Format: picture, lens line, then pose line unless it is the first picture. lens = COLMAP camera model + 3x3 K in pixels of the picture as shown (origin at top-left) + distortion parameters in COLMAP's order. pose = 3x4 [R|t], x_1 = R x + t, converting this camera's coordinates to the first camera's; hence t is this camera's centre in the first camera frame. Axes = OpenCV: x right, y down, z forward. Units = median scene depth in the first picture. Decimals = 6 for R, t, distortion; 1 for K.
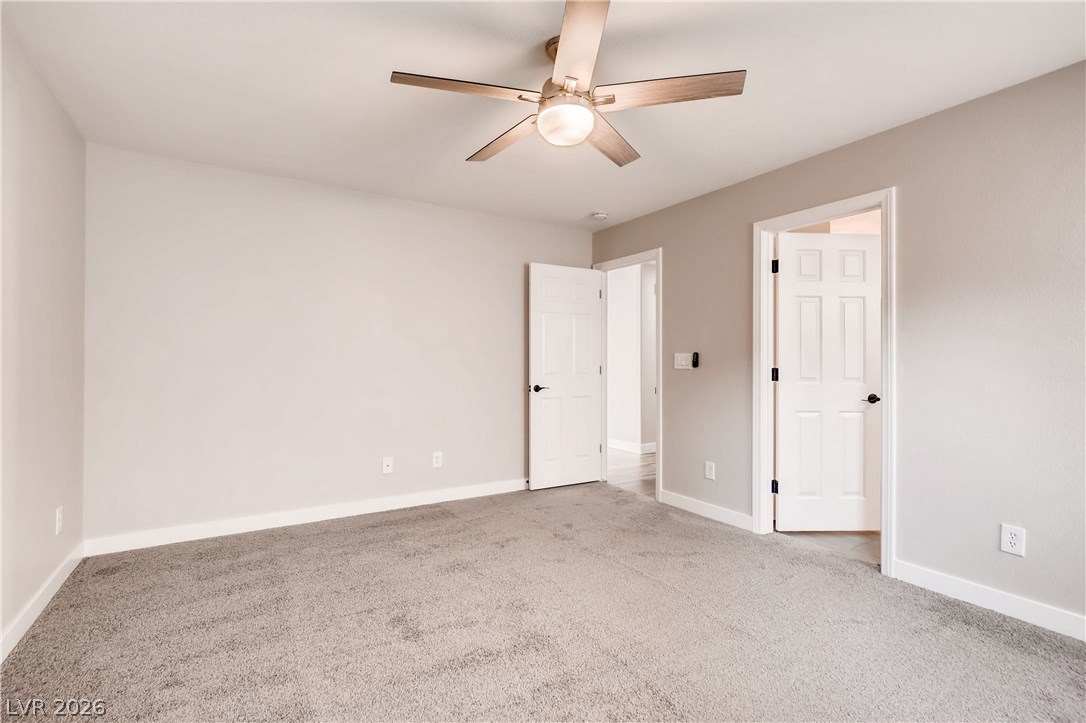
lens RADIAL K [[503.6, 0, 543.0], [0, 503.6, 361.5], [0, 0, 1]] dist [0.001158, 0.000037]
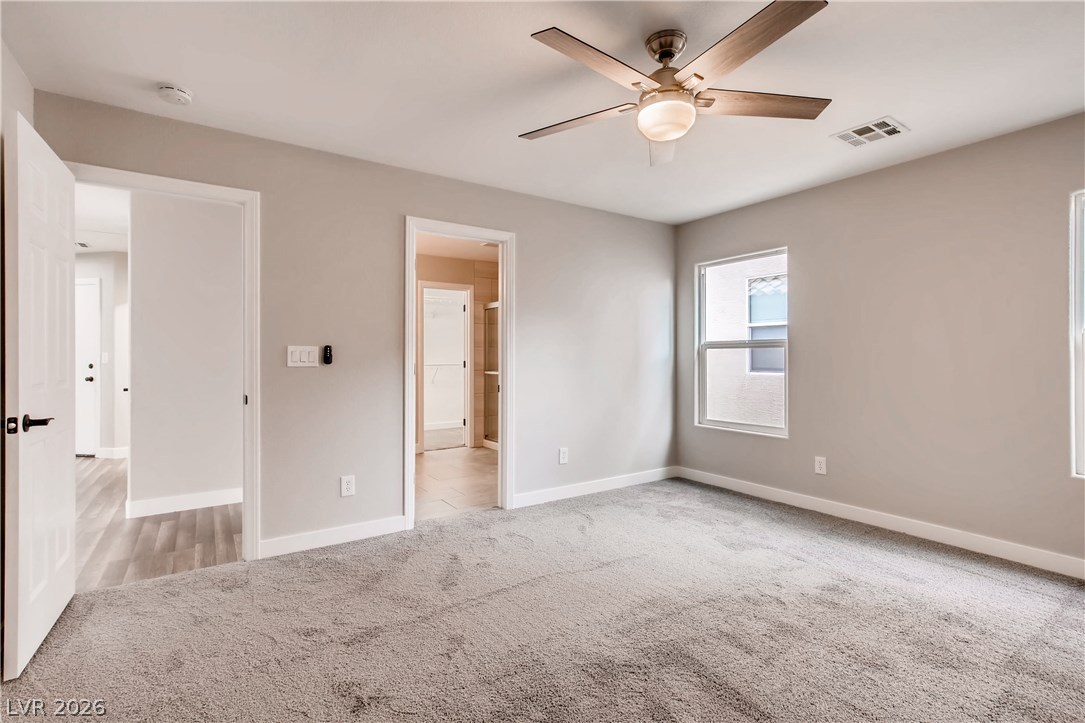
lens RADIAL K [[503.2, 0, 542.5], [0, 503.2, 361.5], [0, 0, 1]] dist [0.001158, 0.000037]
pose [[-0.023019, -0.013996, 0.999637, -0.514147], [-0.008654, 0.999867, 0.013800, -0.007138], [-0.999698, -0.008333, -0.023137, 0.690178]]
